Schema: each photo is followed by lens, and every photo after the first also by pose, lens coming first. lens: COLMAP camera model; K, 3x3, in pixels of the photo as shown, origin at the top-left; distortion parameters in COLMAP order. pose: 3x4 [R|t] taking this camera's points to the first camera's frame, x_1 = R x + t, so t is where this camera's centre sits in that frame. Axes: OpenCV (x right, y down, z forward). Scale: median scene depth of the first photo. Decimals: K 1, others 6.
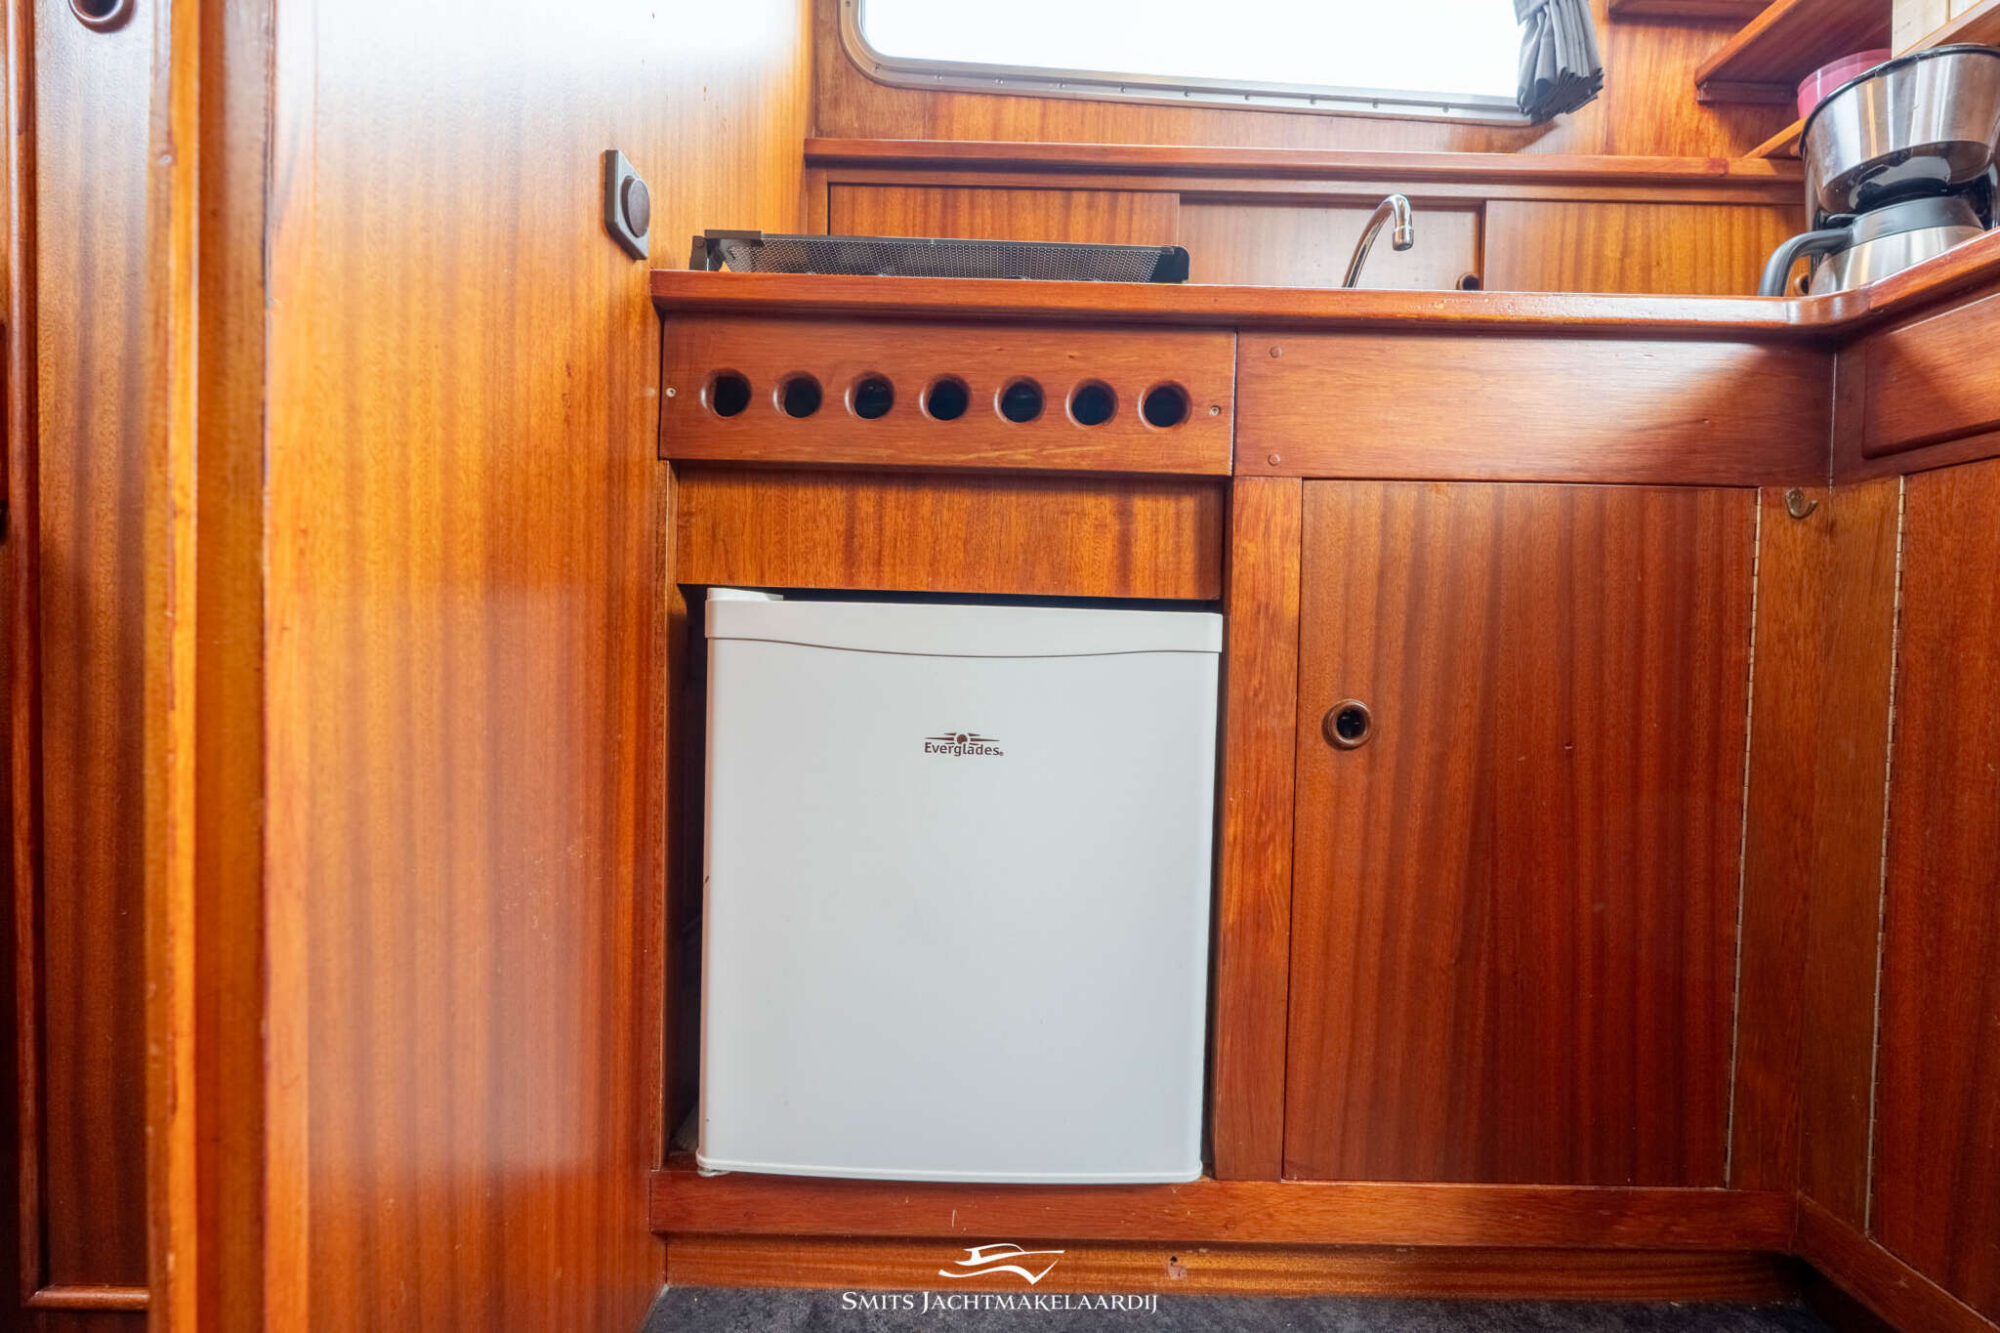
lens RADIAL K [[876.9, 0, 1004.2], [0, 876.9, 669.7], [0, 0, 1]] dist [-0.003921, -0.000460]
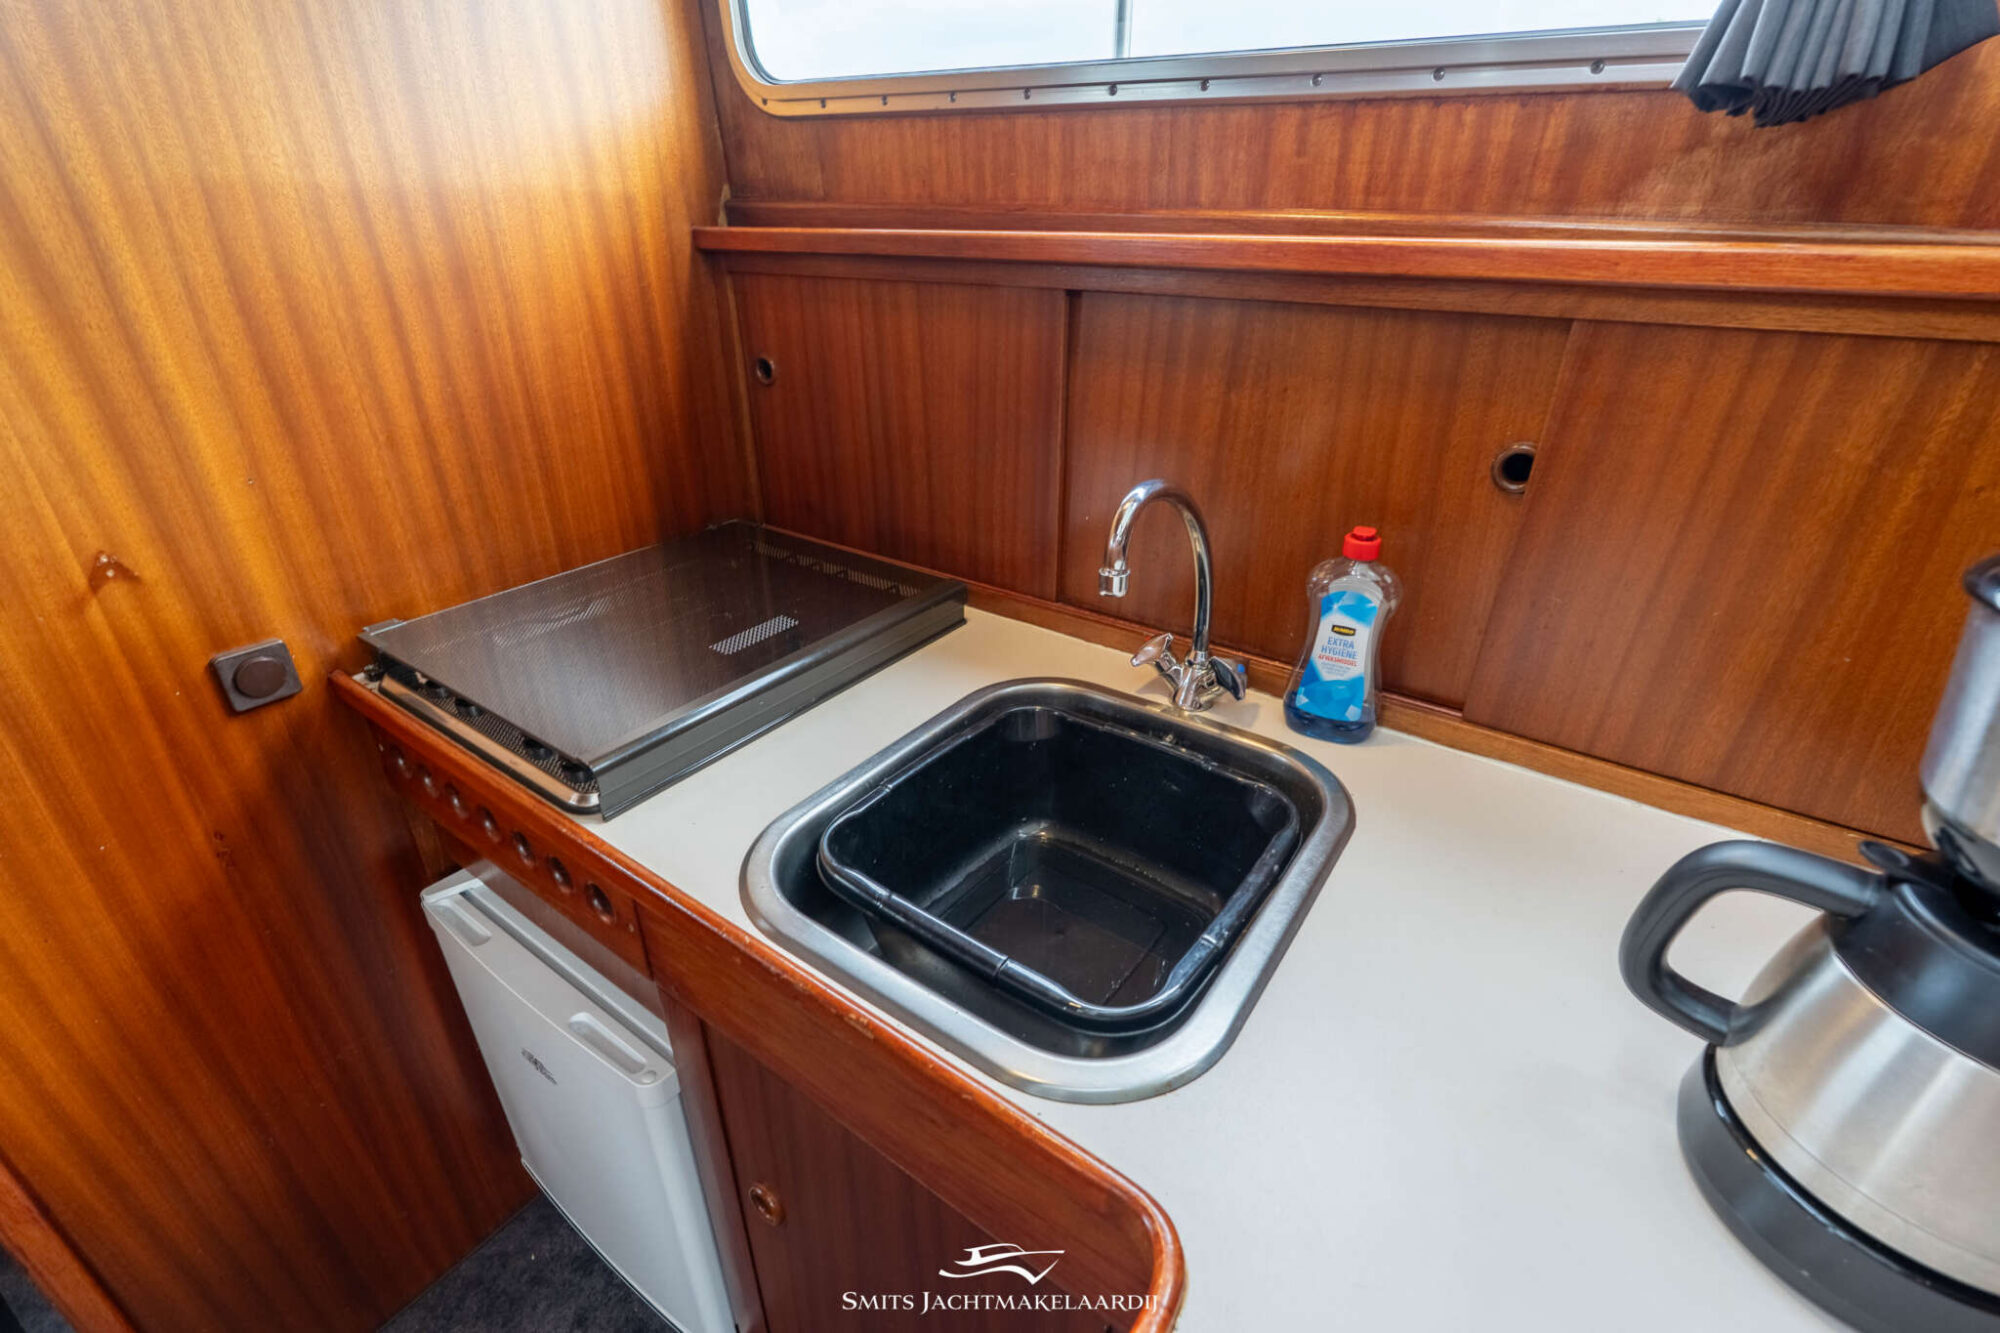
lens RADIAL K [[876.9, 0, 1004.2], [0, 876.9, 669.7], [0, 0, 1]] dist [-0.003921, -0.000460]
pose [[0.818196, 0.242525, -0.521285, 1.024475], [0.001623, 0.905699, 0.423918, -0.973343], [0.574938, -0.347694, 0.740645, 0.620930]]
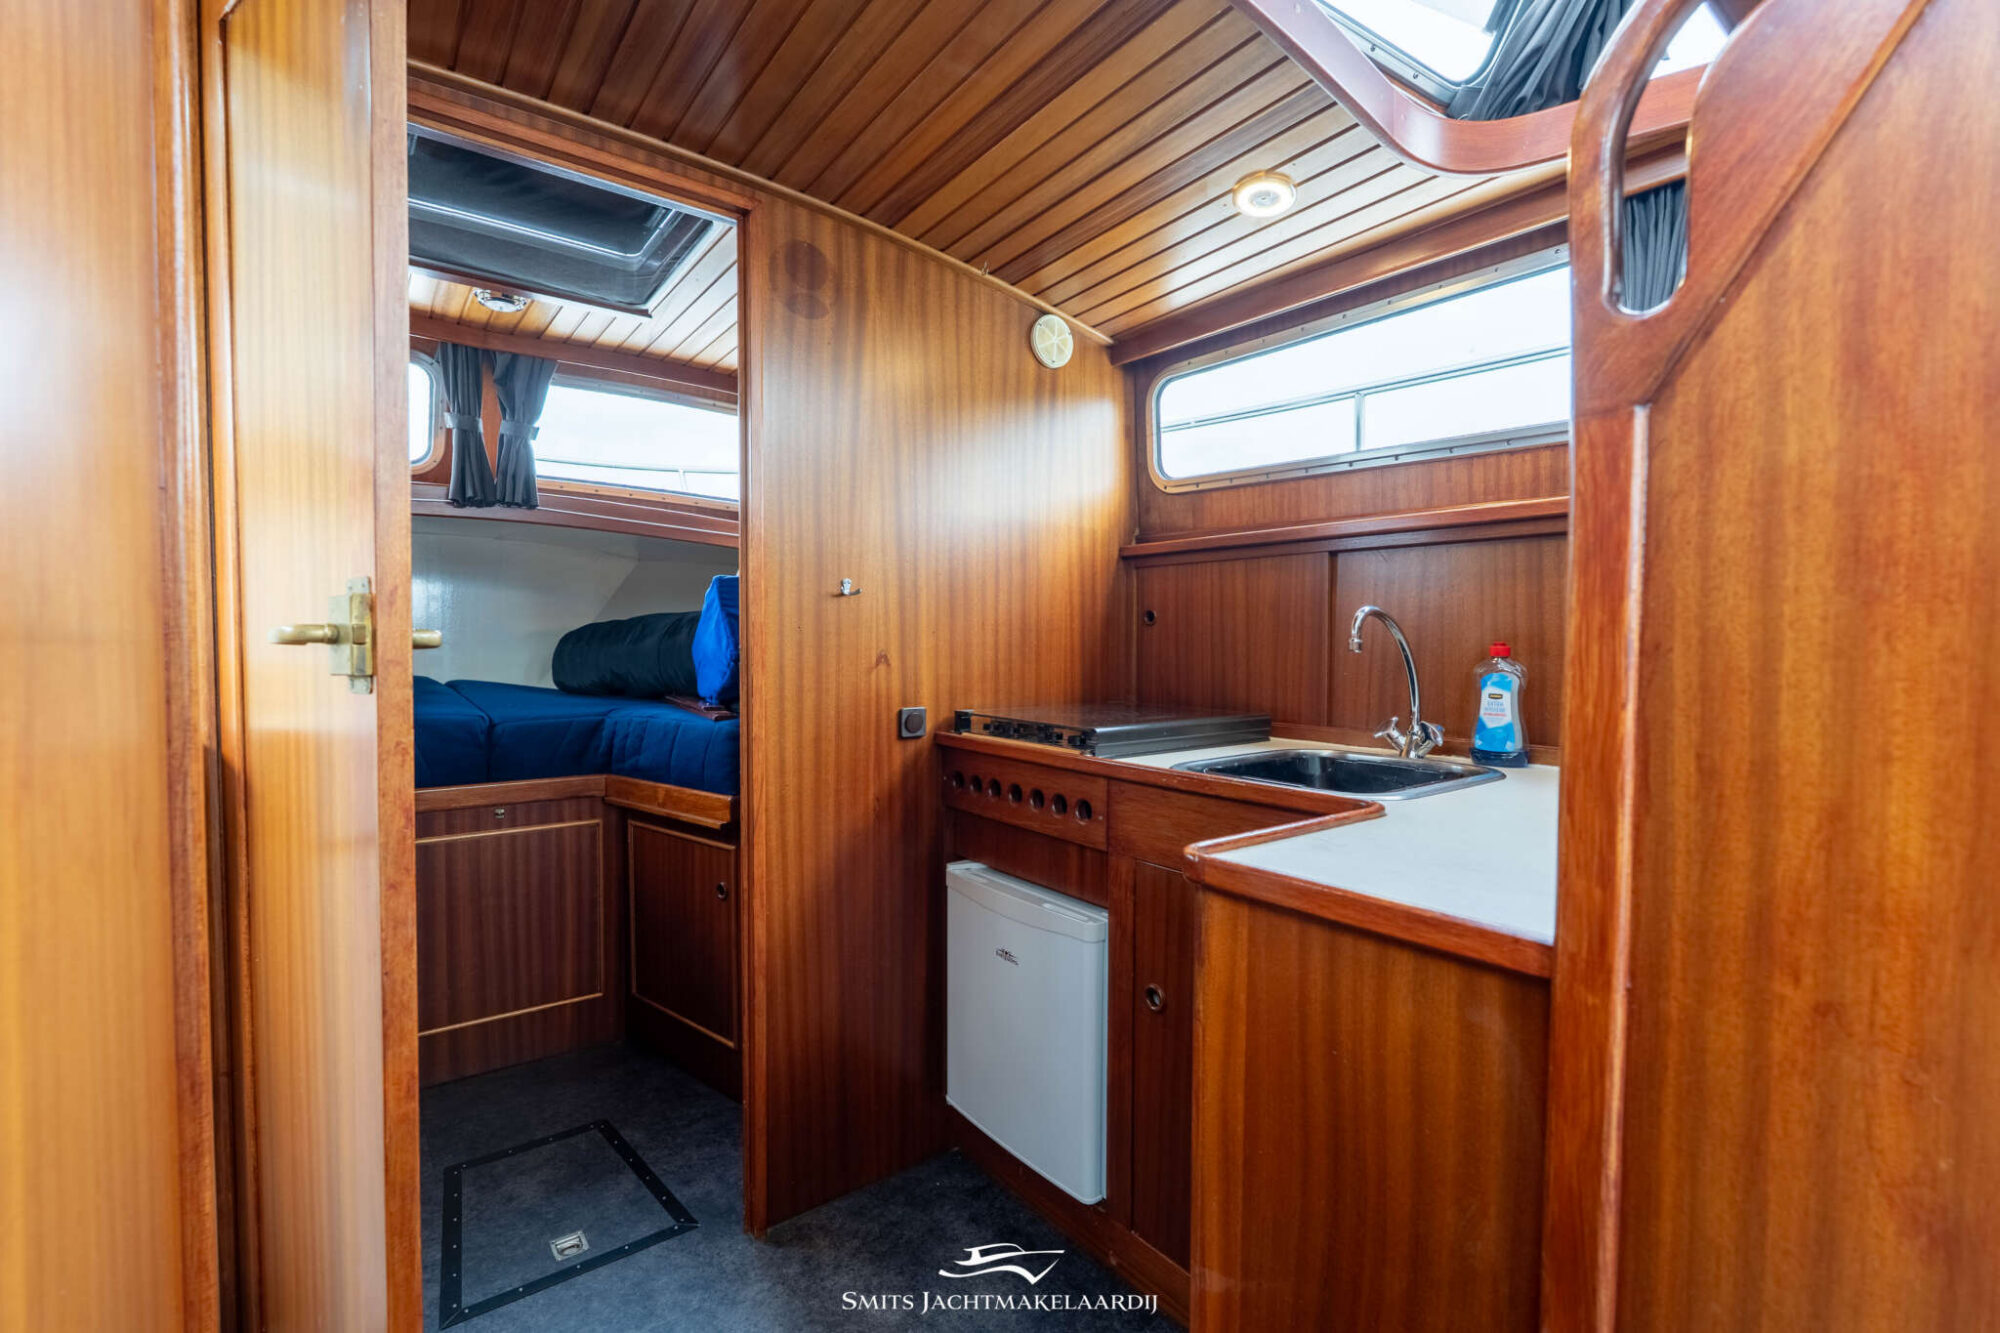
lens RADIAL K [[876.9, 0, 1004.2], [0, 876.9, 669.7], [0, 0, 1]] dist [-0.003921, -0.000460]
pose [[0.617964, 0.002754, -0.786201, 1.638099], [-0.006866, 0.999975, -0.001893, -0.614364], [0.786176, 0.006568, 0.617968, -0.372567]]
